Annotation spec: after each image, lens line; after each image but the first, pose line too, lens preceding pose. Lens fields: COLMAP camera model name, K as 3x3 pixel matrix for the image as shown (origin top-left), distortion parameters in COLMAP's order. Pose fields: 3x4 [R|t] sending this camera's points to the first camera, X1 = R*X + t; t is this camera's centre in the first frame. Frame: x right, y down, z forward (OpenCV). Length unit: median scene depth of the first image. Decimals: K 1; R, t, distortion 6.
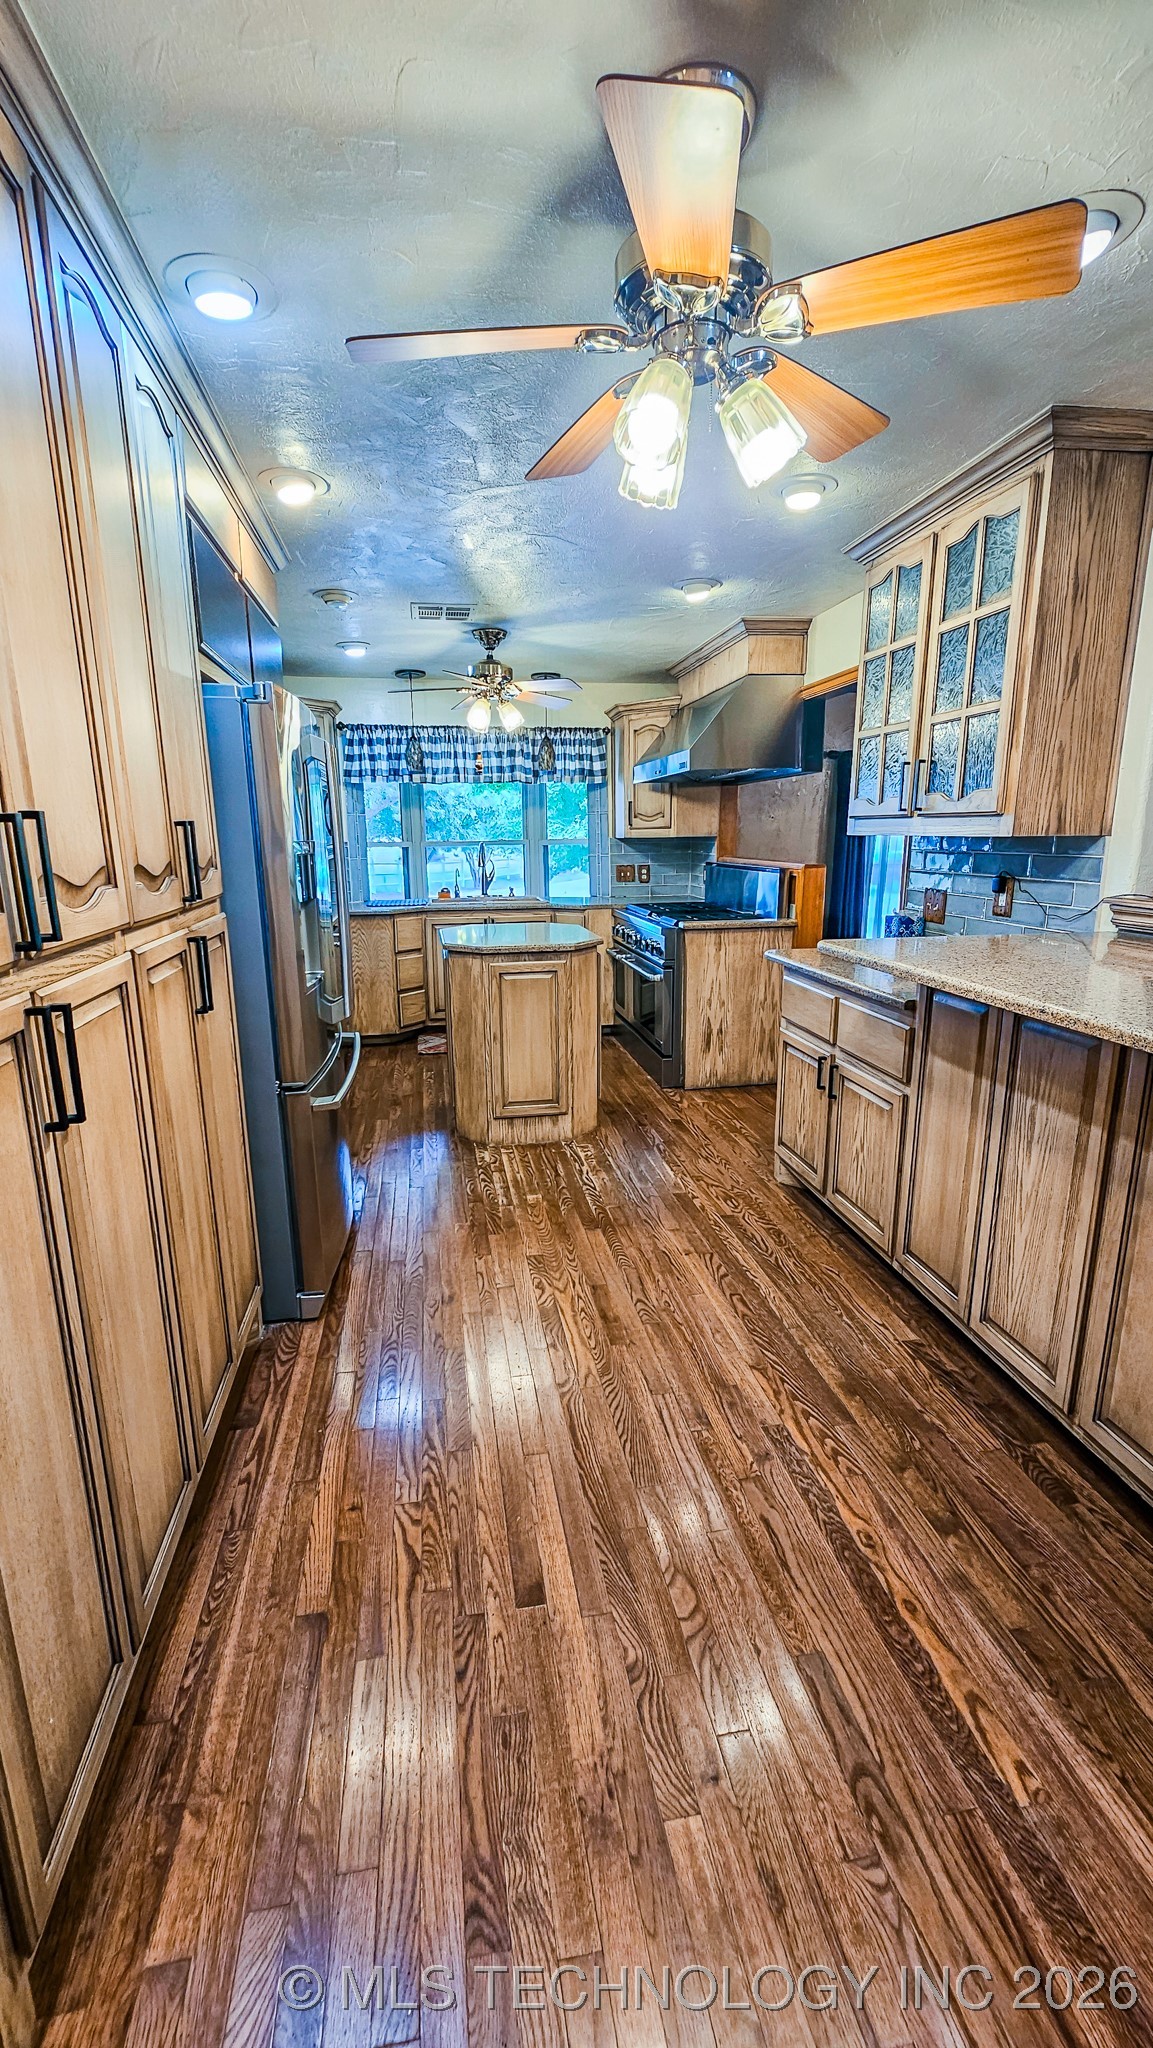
lens RADIAL K [[833.2, 0, 566.2], [0, 833.2, 1024.1], [0, 0, 1]] dist [-0.002352, 0.000883]
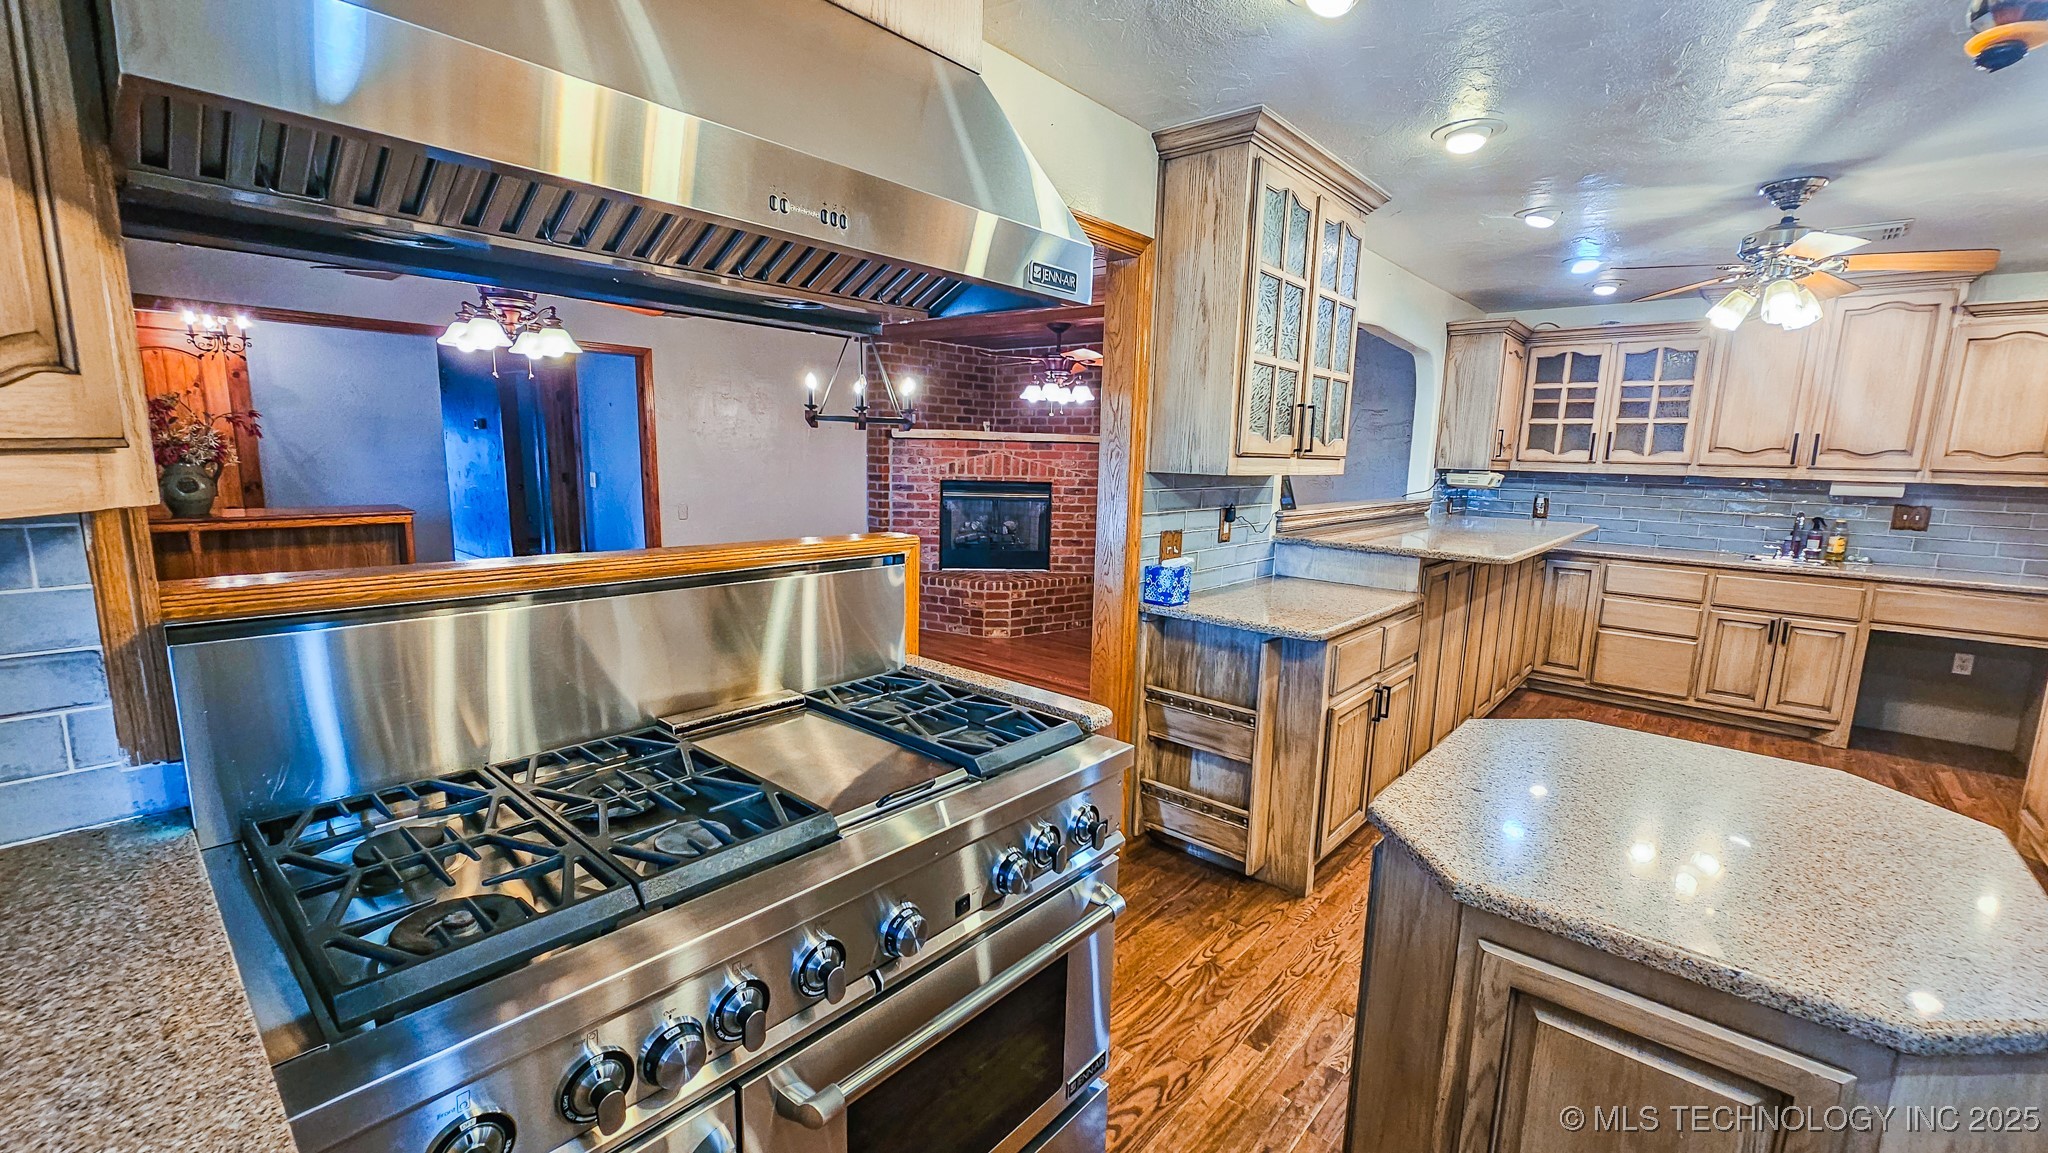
lens RADIAL K [[833.2, 0, 1025.8], [0, 833.2, 586.2], [0, 0, 1]] dist [-0.002352, 0.000883]
pose [[-0.632317, -0.131621, 0.763447, -0.157411], [0.155624, 0.943793, 0.291608, -0.386717], [-0.758918, 0.303200, -0.576293, 1.626673]]
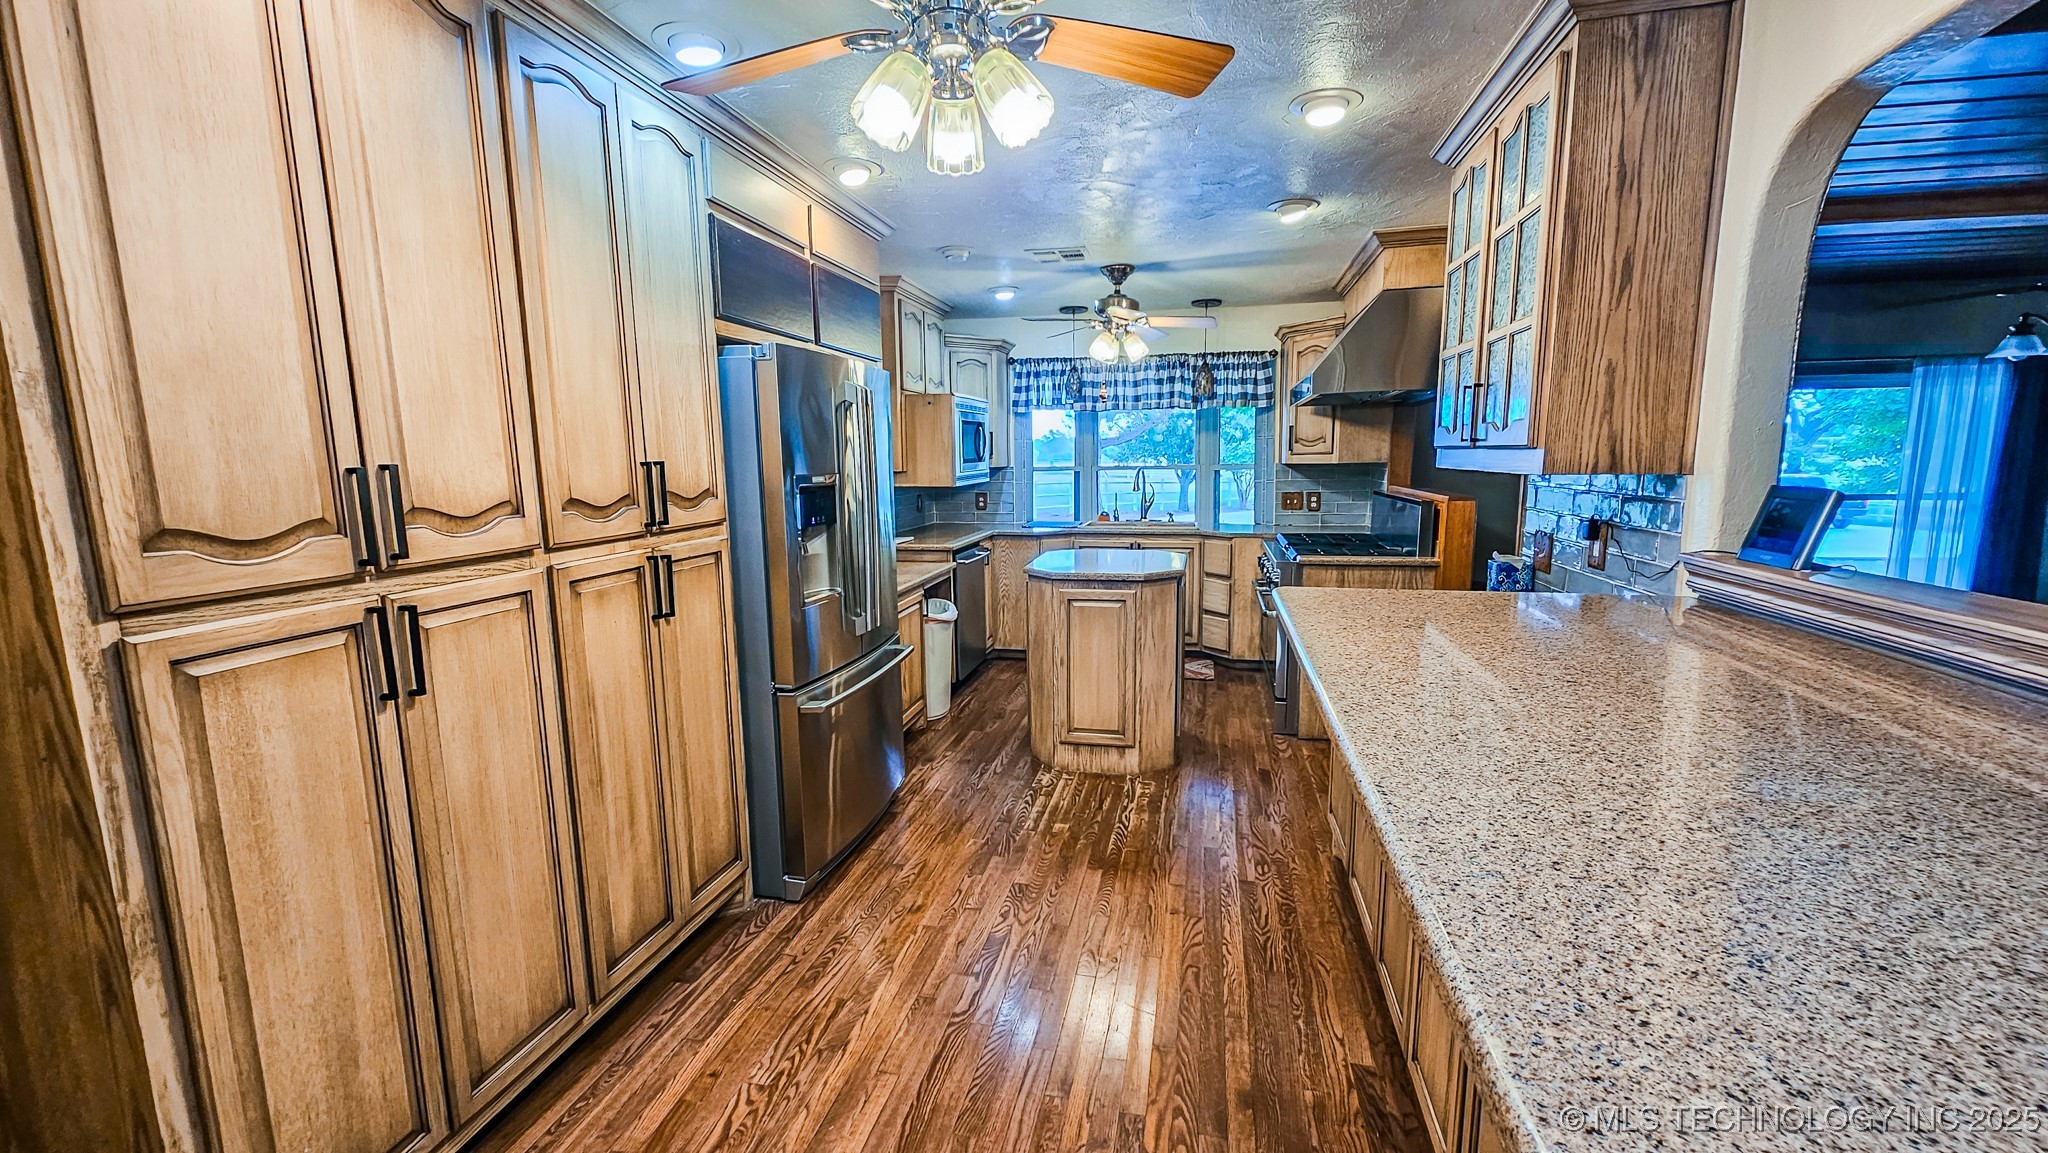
lens RADIAL K [[837.5, 0, 1022.8], [0, 837.5, 585.3], [0, 0, 1]] dist [-0.001131, -0.000556]
pose [[0.927536, 0.057342, -0.369307, 0.266088], [-0.082076, 0.995289, -0.051600, -0.022467], [0.364609, 0.078172, 0.927874, 0.035836]]
